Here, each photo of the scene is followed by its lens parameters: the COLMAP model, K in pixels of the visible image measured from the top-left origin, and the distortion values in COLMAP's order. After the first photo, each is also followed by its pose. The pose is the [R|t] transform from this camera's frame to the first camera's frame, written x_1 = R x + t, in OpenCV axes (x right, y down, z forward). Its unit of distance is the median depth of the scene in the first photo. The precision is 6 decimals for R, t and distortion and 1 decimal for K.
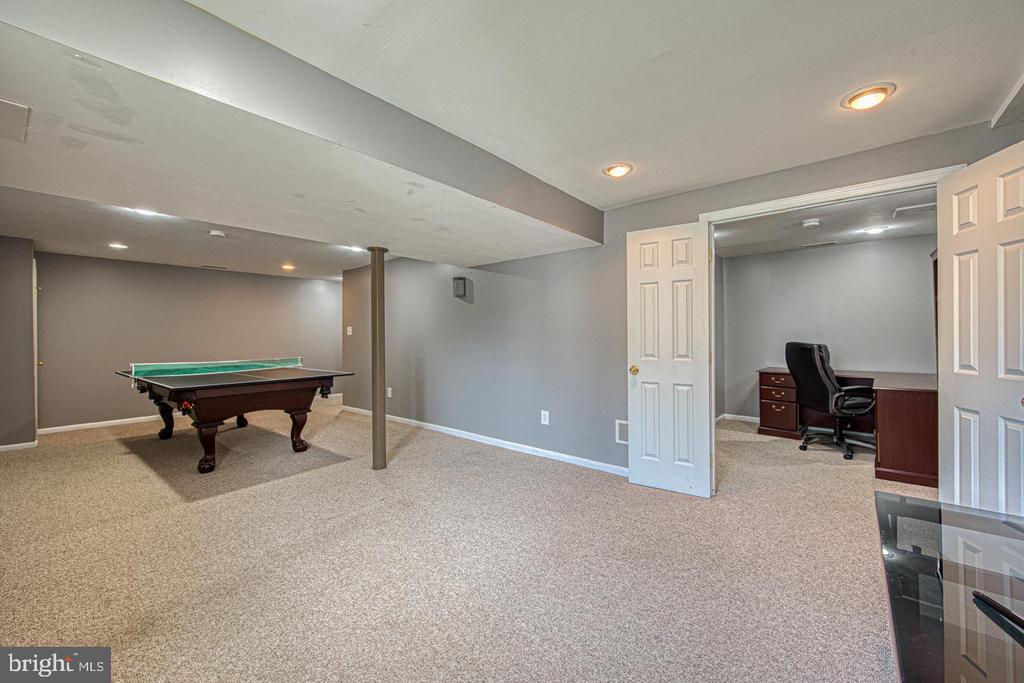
lens RADIAL K [[397.0, 0, 514.8], [0, 397.0, 334.6], [0, 0, 1]] dist [-0.001644, -0.000304]
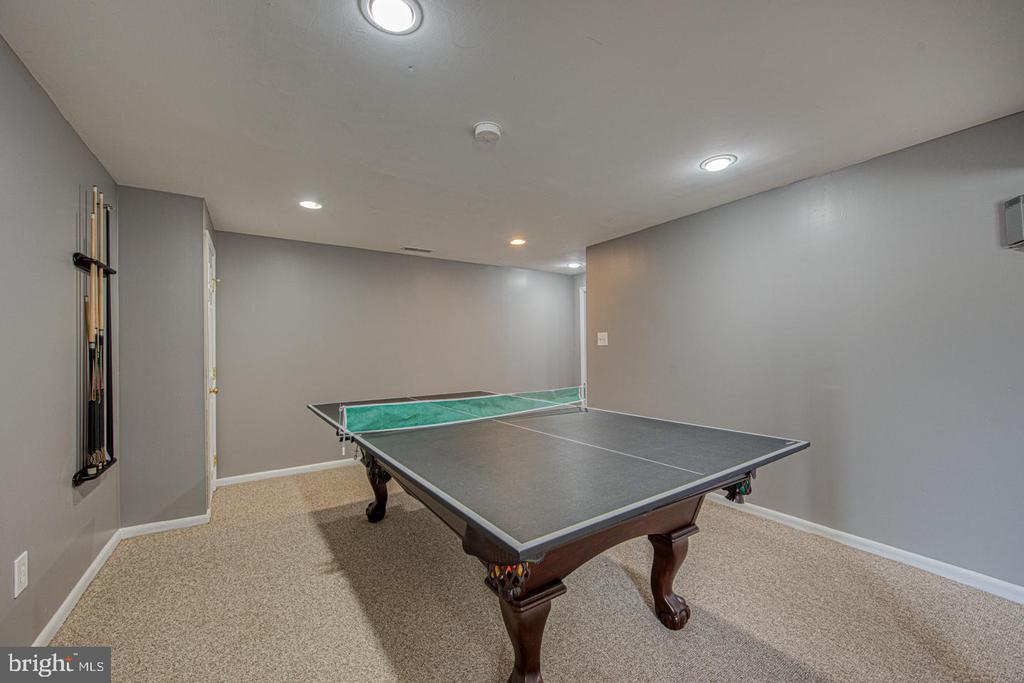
lens RADIAL K [[398.8, 0, 516.4], [0, 398.8, 342.6], [0, 0, 1]] dist [0.001481, 0.000077]
pose [[0.959624, -0.006246, -0.281218, -0.508742], [0.004078, 0.999957, -0.008296, 0.001165], [0.281258, 0.006814, 0.959608, 0.482645]]
